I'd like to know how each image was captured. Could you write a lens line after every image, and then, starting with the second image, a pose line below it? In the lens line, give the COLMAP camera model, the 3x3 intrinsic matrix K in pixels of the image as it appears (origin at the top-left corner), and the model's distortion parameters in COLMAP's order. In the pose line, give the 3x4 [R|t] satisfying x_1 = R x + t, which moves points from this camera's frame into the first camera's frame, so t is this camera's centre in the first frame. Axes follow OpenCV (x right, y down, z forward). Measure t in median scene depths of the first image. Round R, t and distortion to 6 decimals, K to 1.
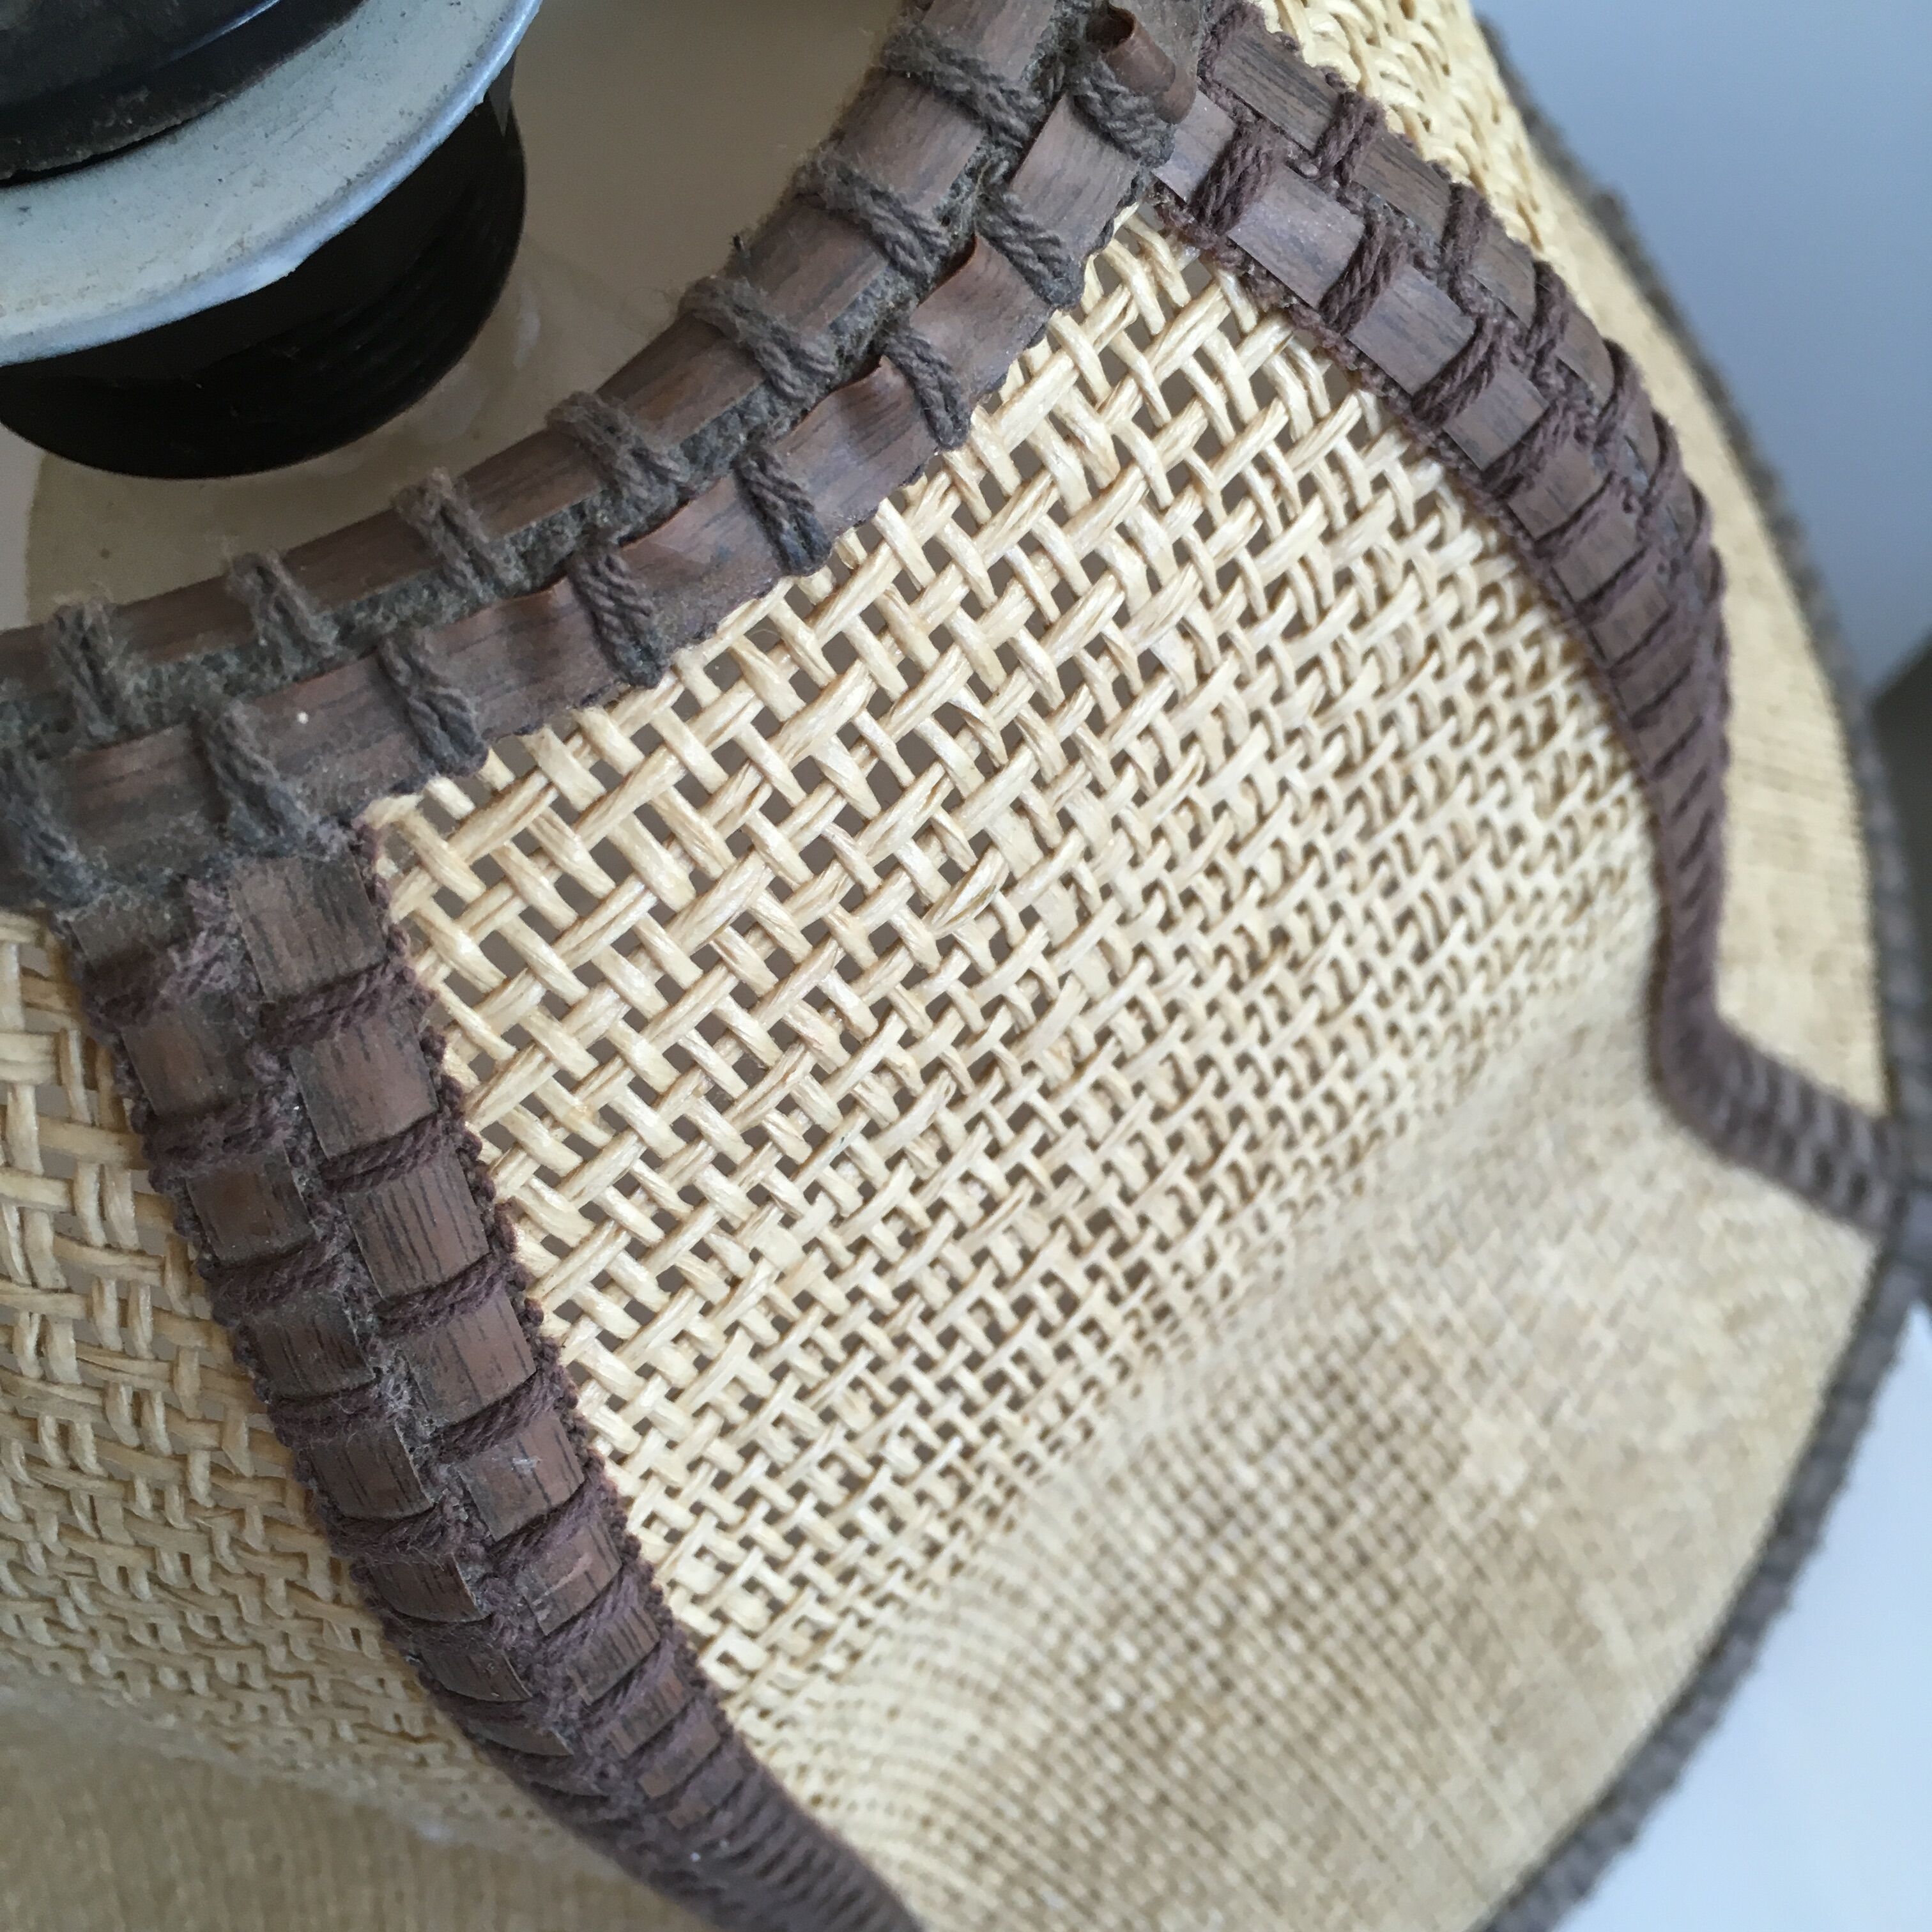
lens RADIAL K [[2244.8, 0, 966.0], [0, 2244.8, 966.0], [0, 0, 1]] dist [0.024907, 0.033394]
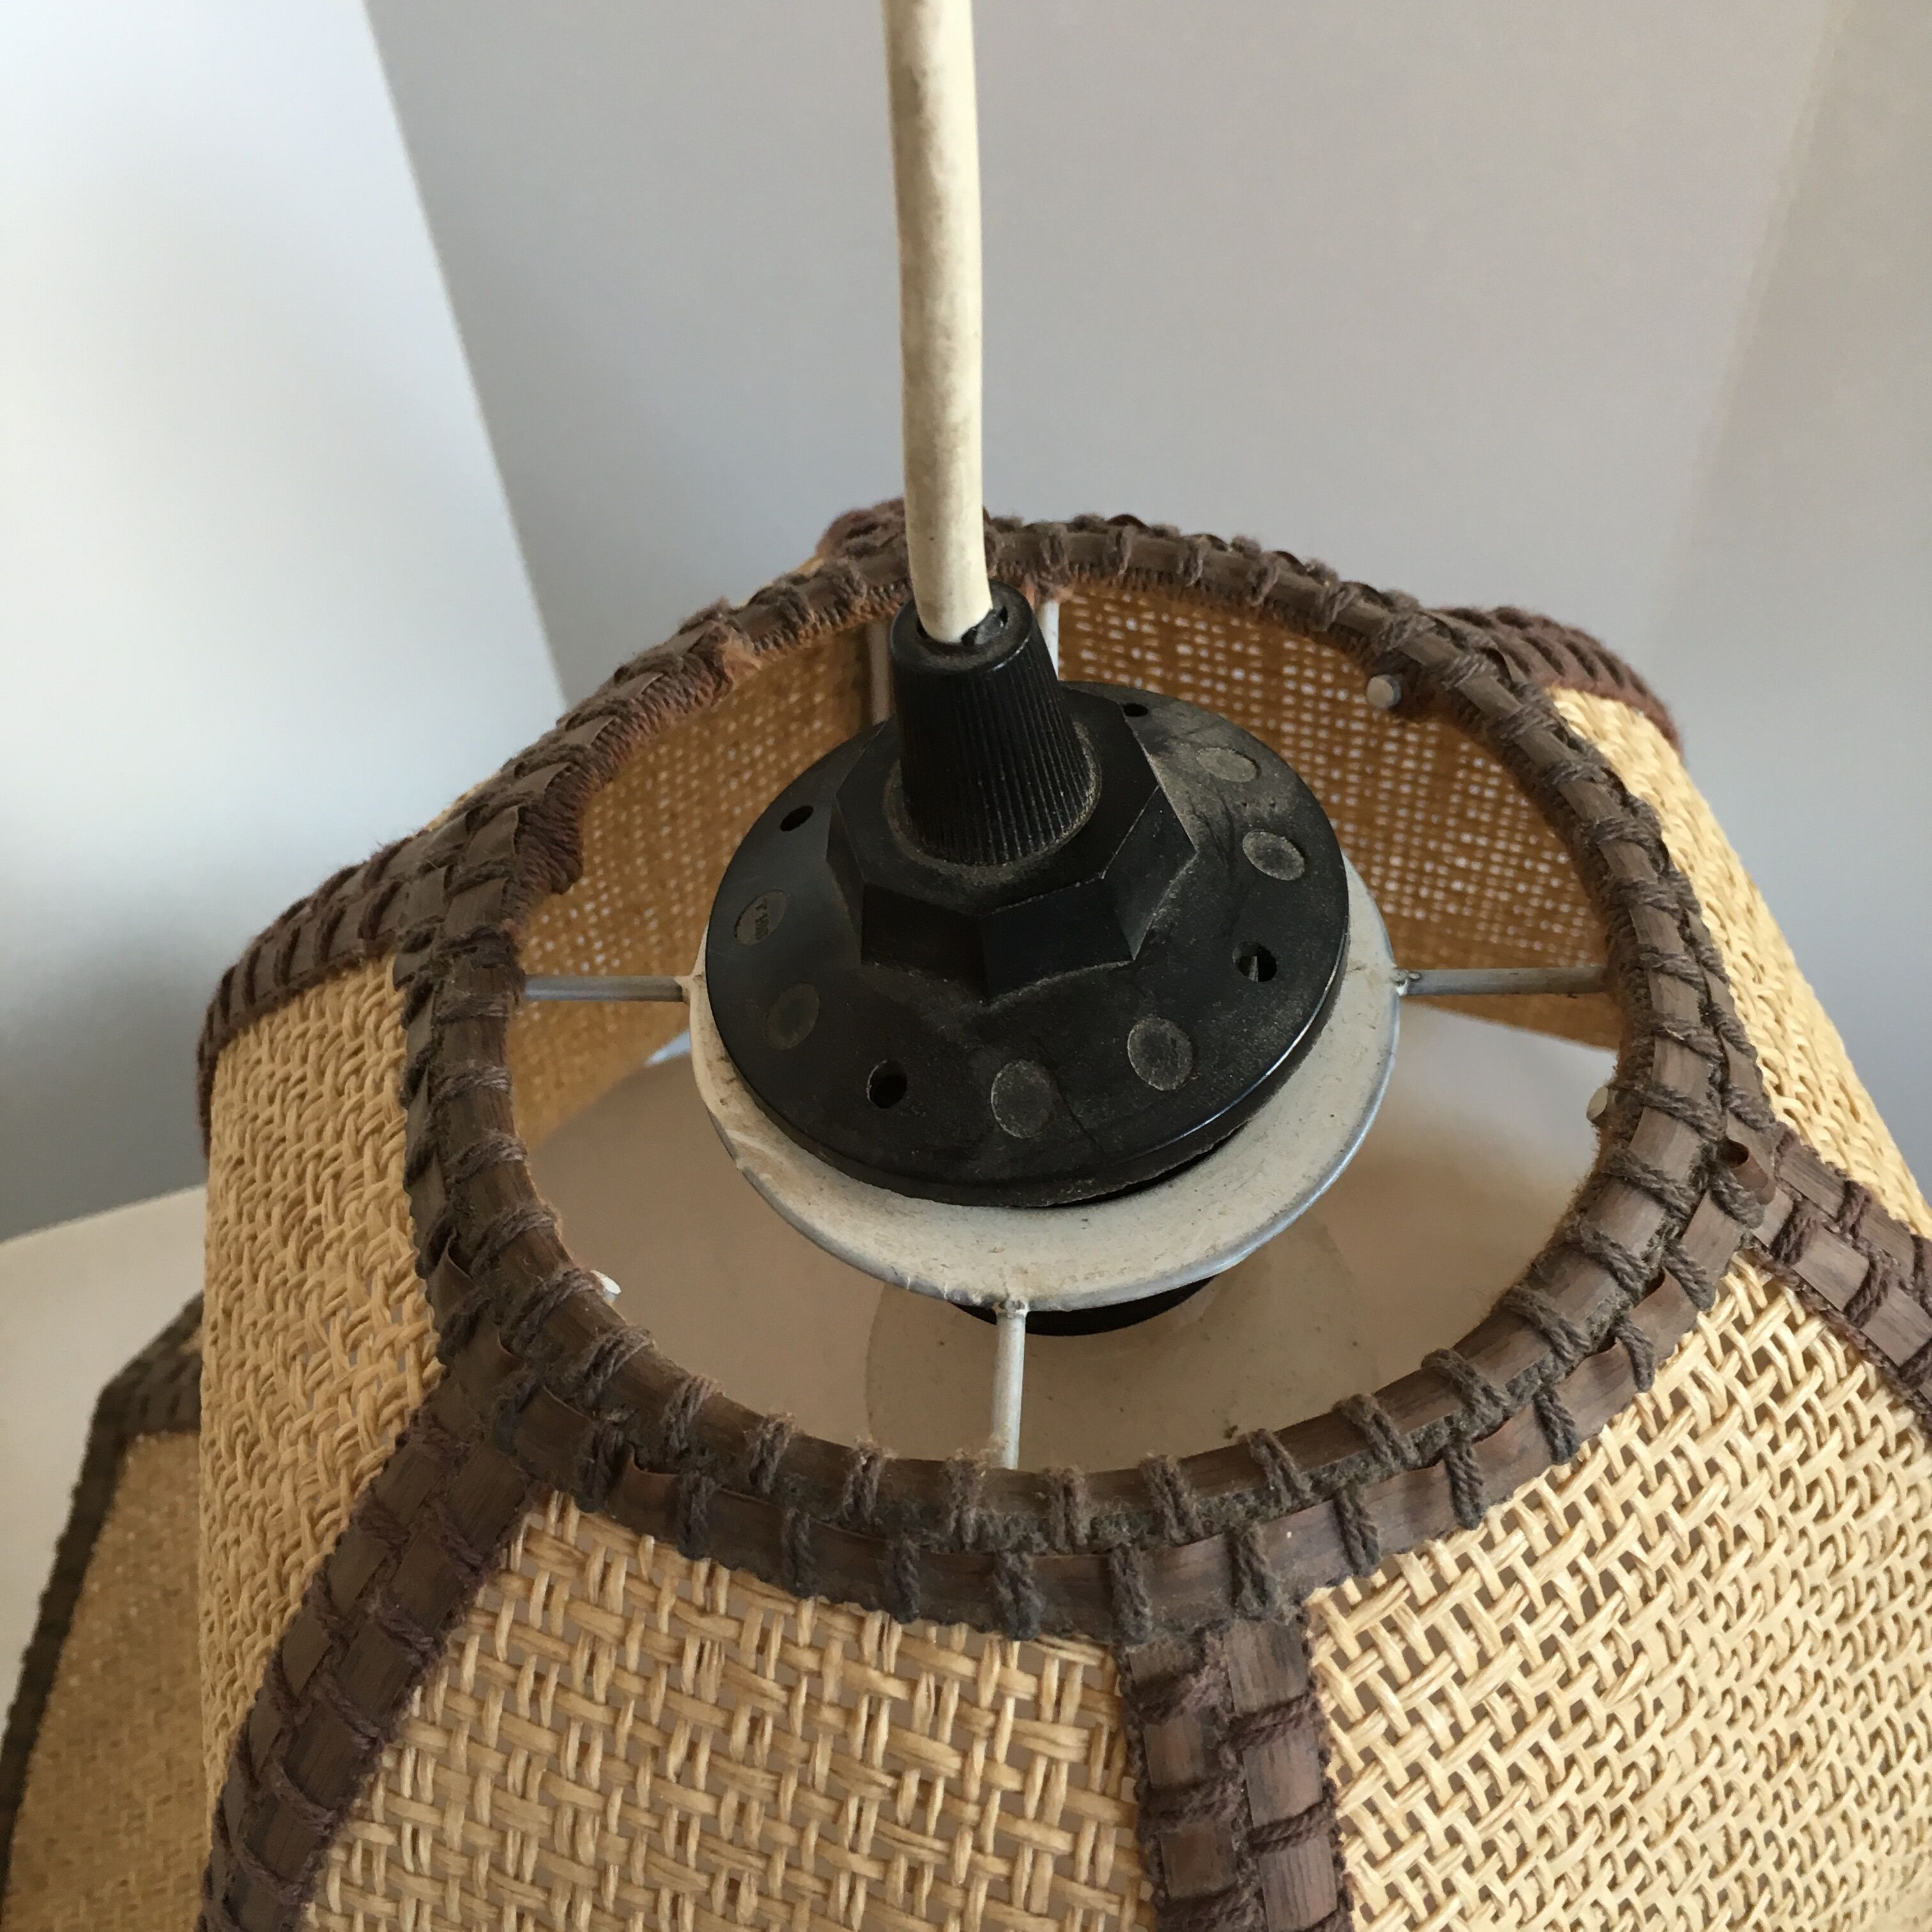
lens RADIAL K [[2232.9, 0, 966.0], [0, 2232.9, 966.0], [0, 0, 1]] dist [0.082593, -0.176706]
pose [[0.996249, 0.044881, -0.073986, -0.369739], [-0.068521, 0.931312, -0.357718, 0.095170], [0.052850, 0.361446, 0.930894, -0.625841]]
